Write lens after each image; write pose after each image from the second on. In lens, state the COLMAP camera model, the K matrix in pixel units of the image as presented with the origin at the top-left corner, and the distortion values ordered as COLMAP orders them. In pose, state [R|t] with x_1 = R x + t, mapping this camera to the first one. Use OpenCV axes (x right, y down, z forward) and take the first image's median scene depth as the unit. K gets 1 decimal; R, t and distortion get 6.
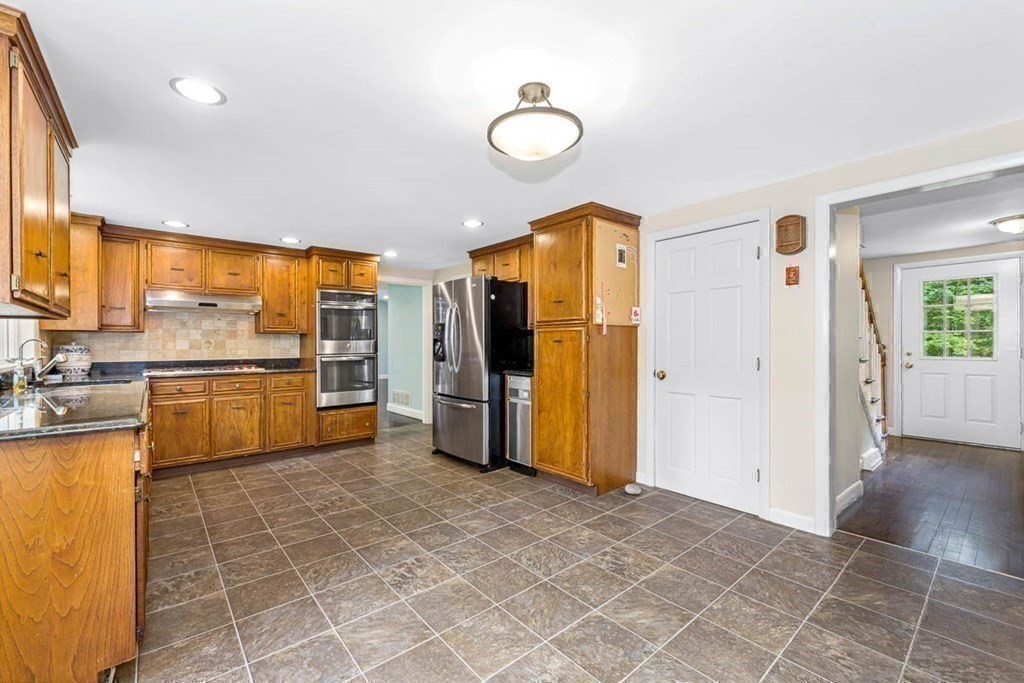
lens RADIAL K [[408.6, 0, 504.4], [0, 408.6, 339.8], [0, 0, 1]] dist [0.004213, 0.000684]
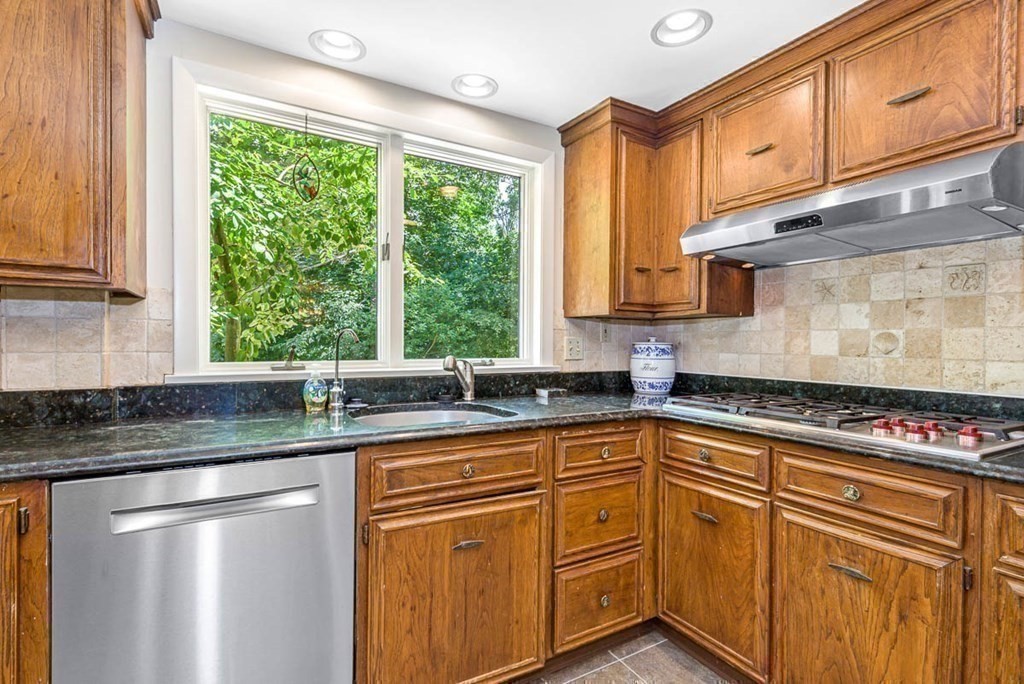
lens RADIAL K [[477.2, 0, 513.1], [0, 477.2, 347.0], [0, 0, 1]] dist [0.004522, 0.000272]
pose [[-0.173581, 0.013766, -0.984723, -0.289225], [0.000195, 0.999903, 0.013943, 0.009424], [0.984820, 0.002228, -0.173567, 0.814551]]
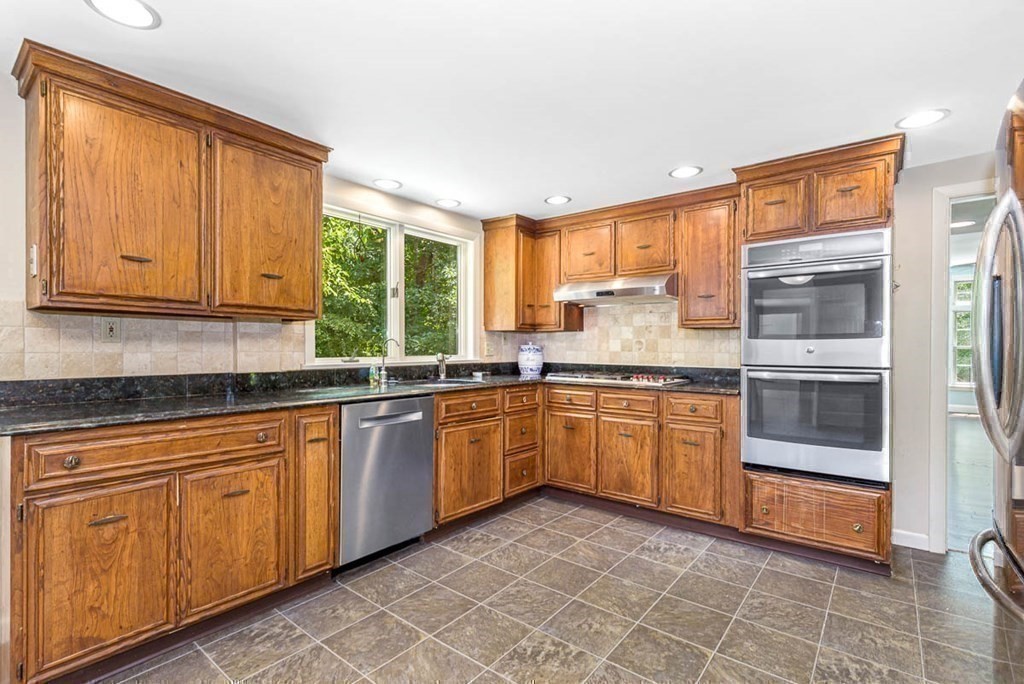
lens RADIAL K [[477.2, 0, 515.7], [0, 477.2, 346.3], [0, 0, 1]] dist [0.004522, 0.000272]
pose [[0.207100, 0.006887, -0.978295, 0.113410], [0.002429, 0.999969, 0.007554, 0.006397], [0.978317, -0.003941, 0.207077, 0.630773]]
